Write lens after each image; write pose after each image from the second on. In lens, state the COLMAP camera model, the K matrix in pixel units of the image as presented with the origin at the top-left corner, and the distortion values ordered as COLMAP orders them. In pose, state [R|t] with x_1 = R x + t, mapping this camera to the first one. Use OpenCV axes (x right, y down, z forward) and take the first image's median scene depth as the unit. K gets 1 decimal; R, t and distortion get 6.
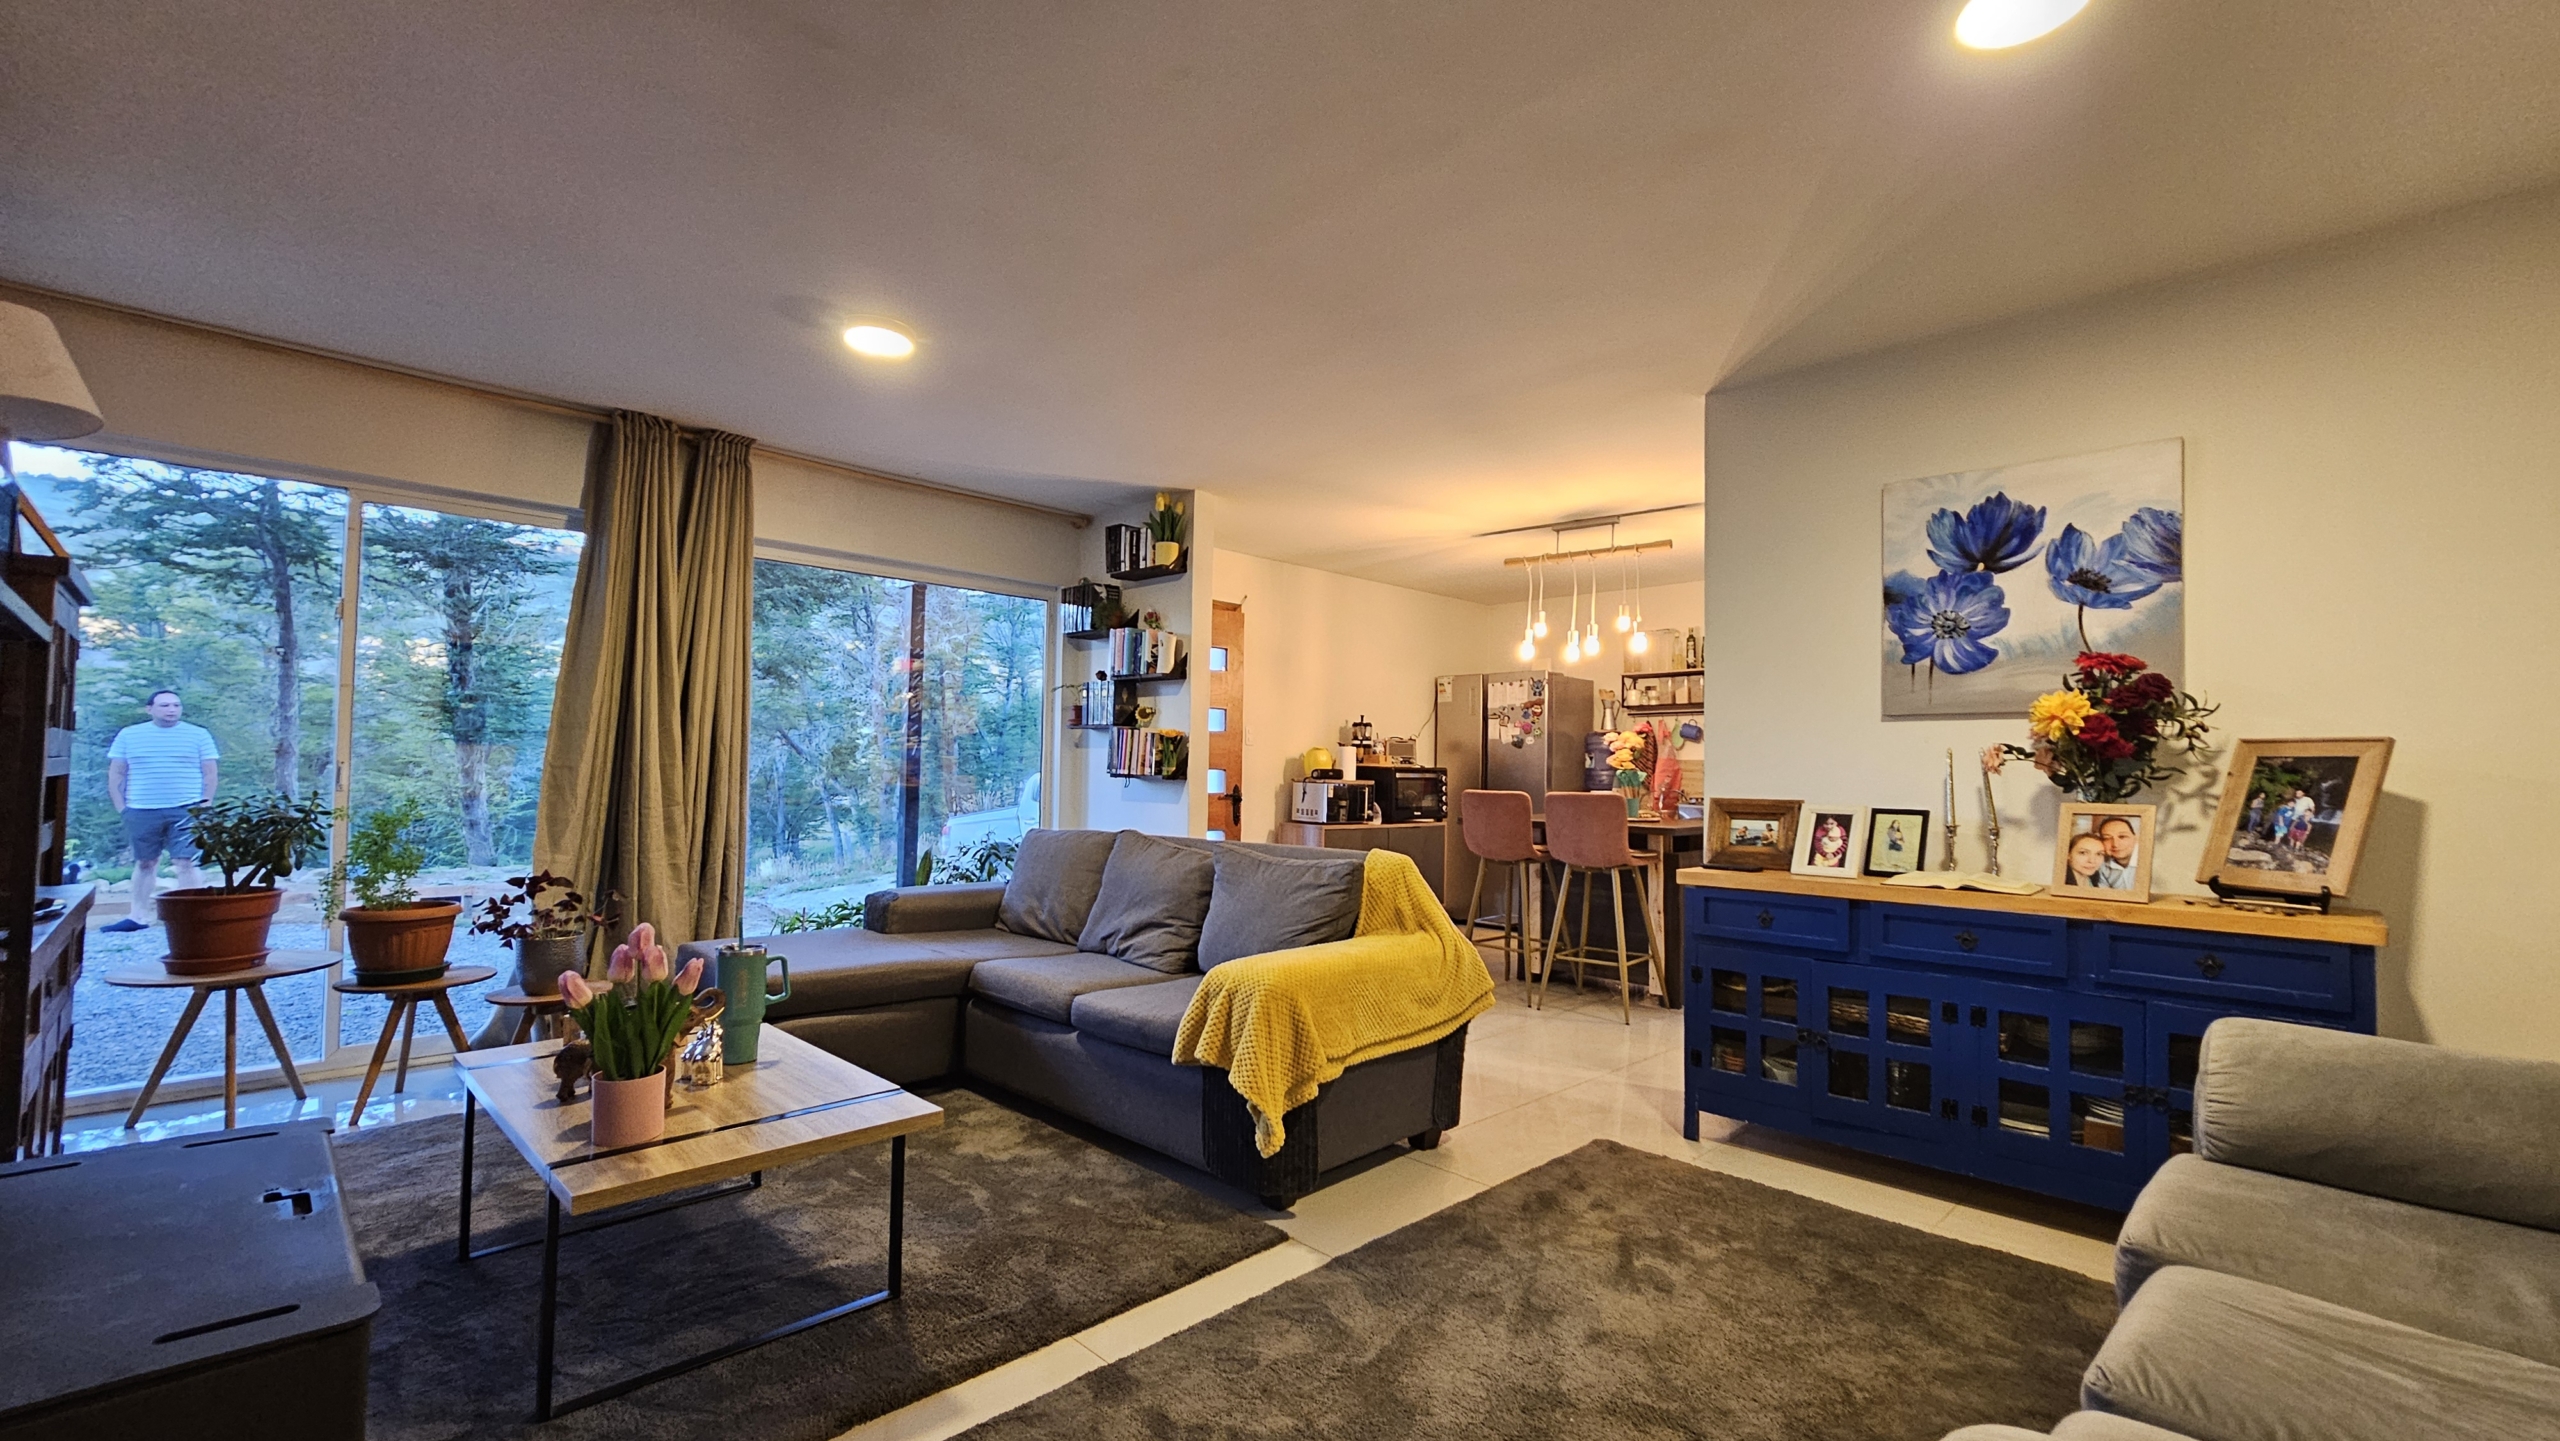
lens RADIAL K [[1051.7, 0, 1286.3], [0, 1051.7, 738.8], [0, 0, 1]] dist [0.001394, 0.001204]
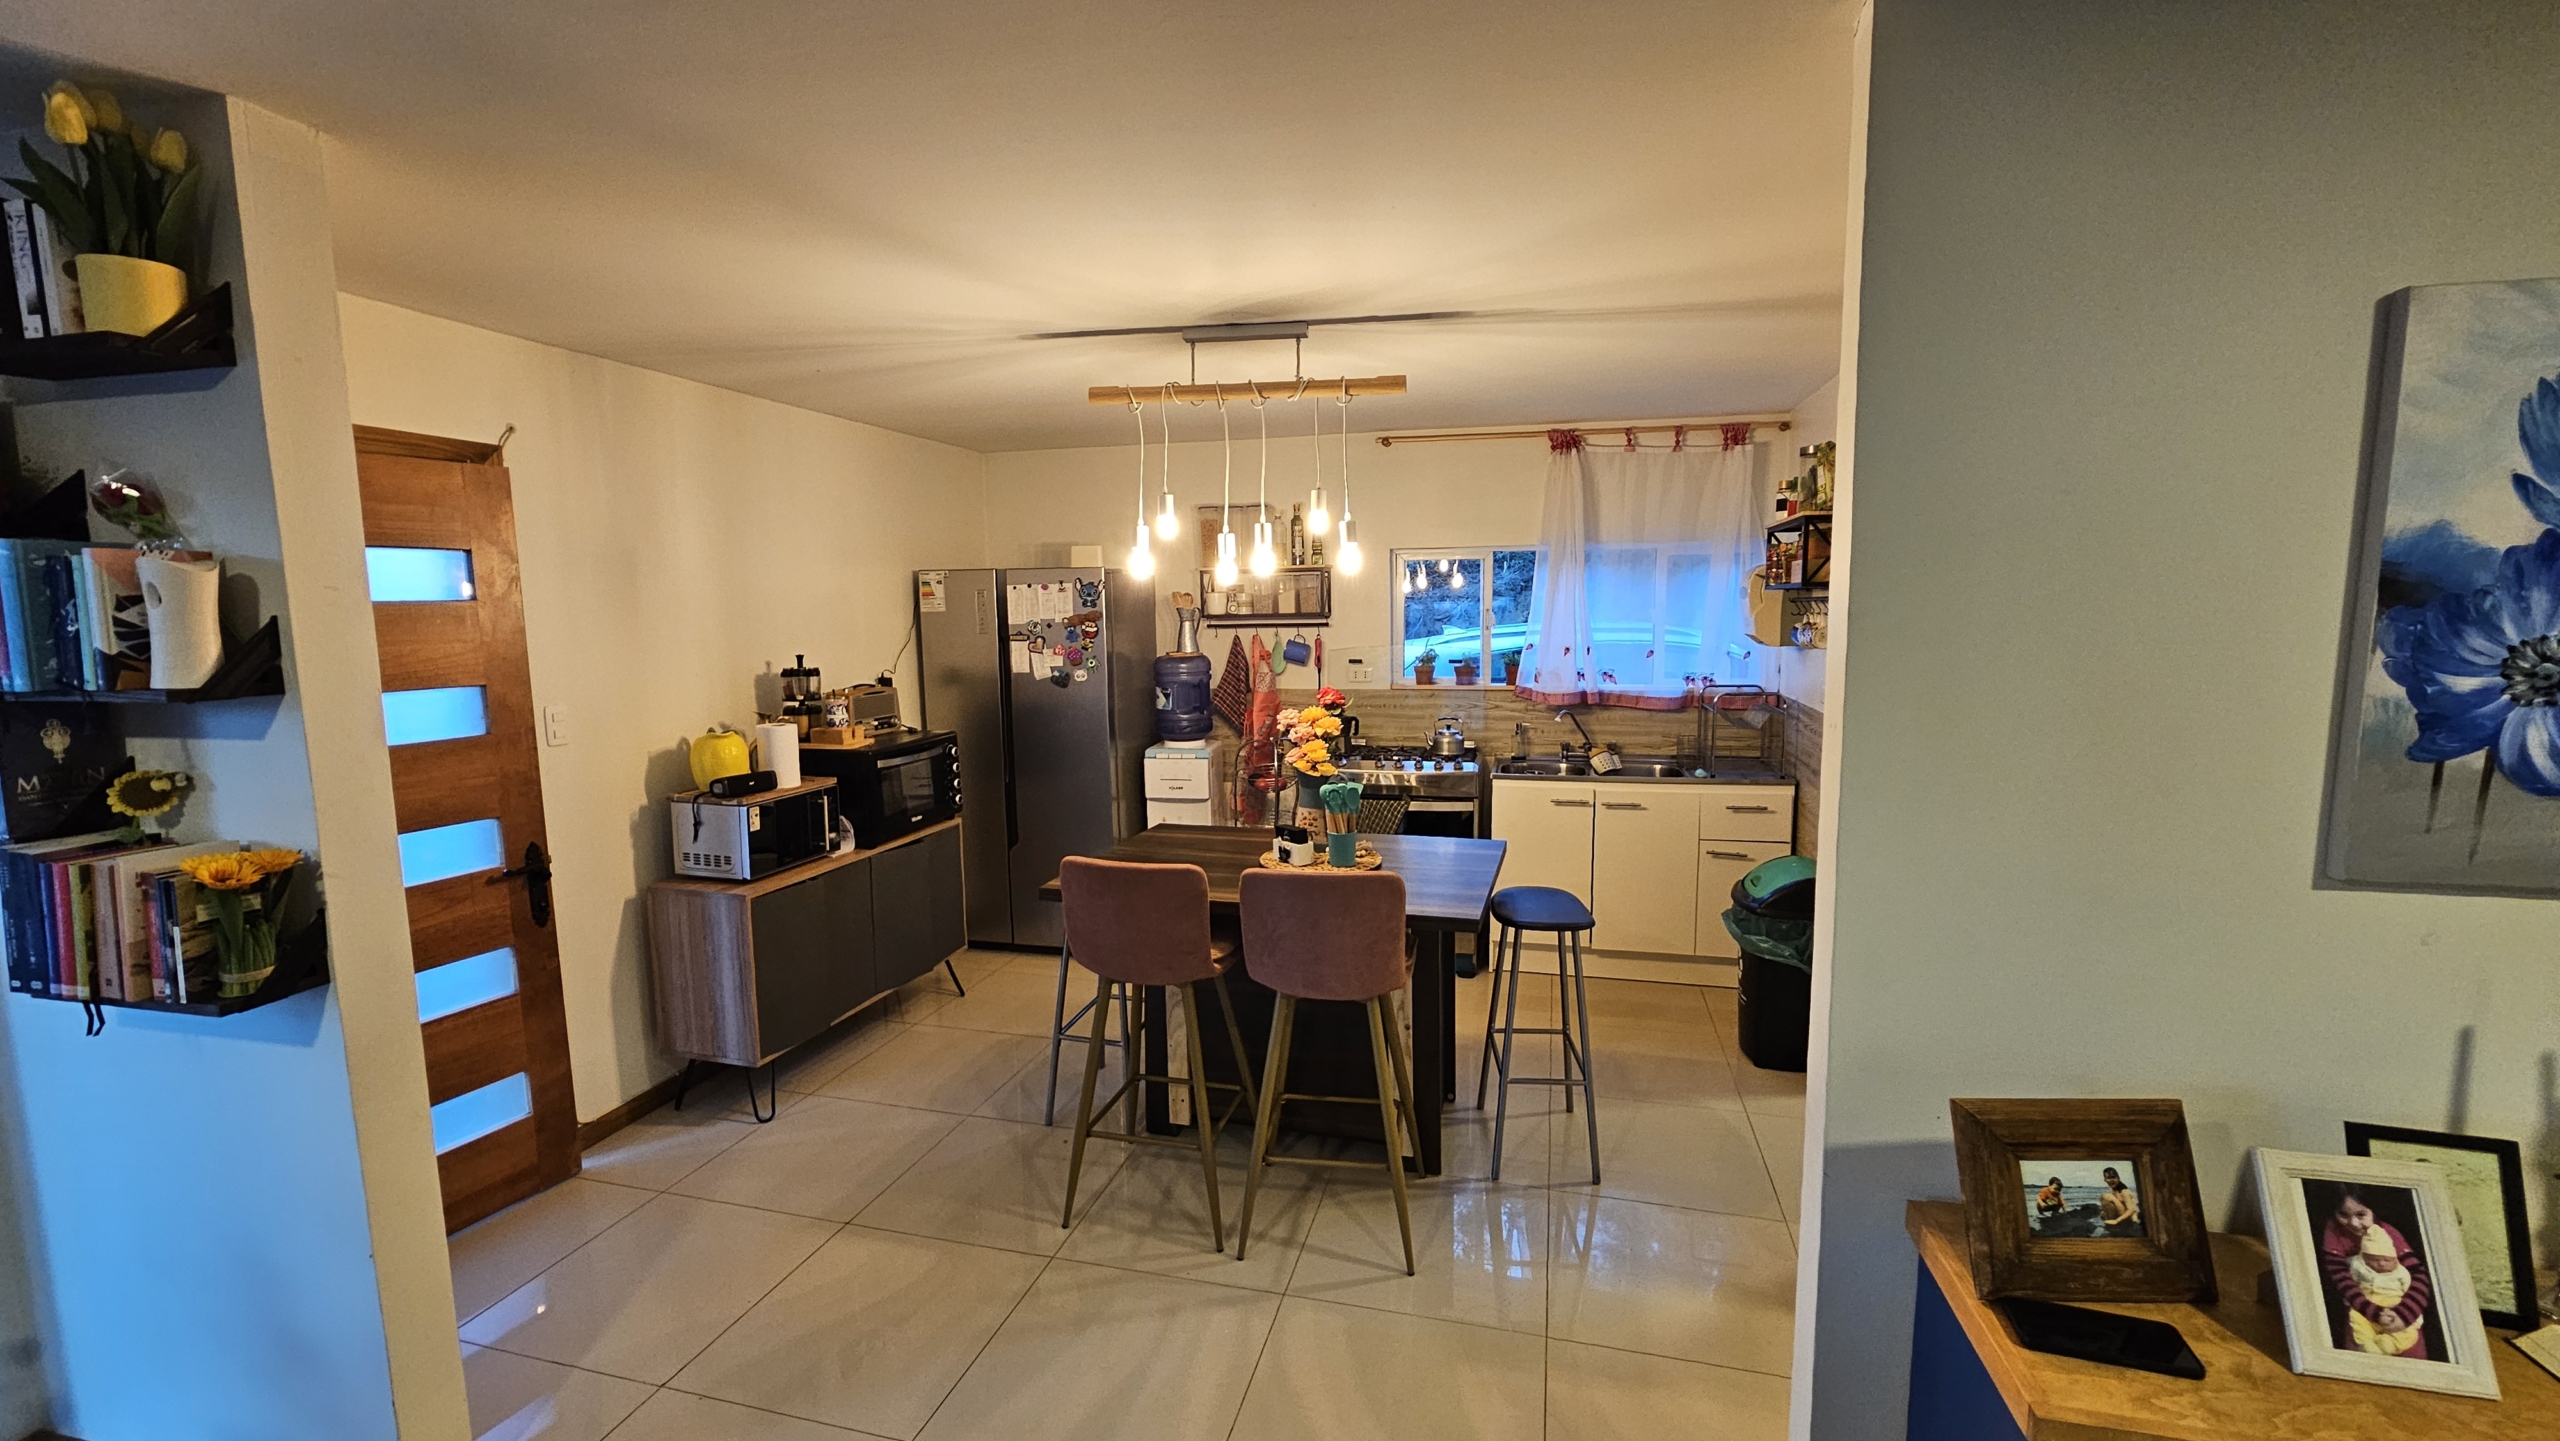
lens RADIAL K [[1040.4, 0, 1273.9], [0, 1040.4, 725.6], [0, 0, 1]] dist [-0.000698, 0.000039]
pose [[0.858008, -0.091790, 0.505368, 0.007705], [0.013813, 0.987670, 0.155939, -0.088268], [-0.513450, -0.126816, 0.848697, 0.515004]]
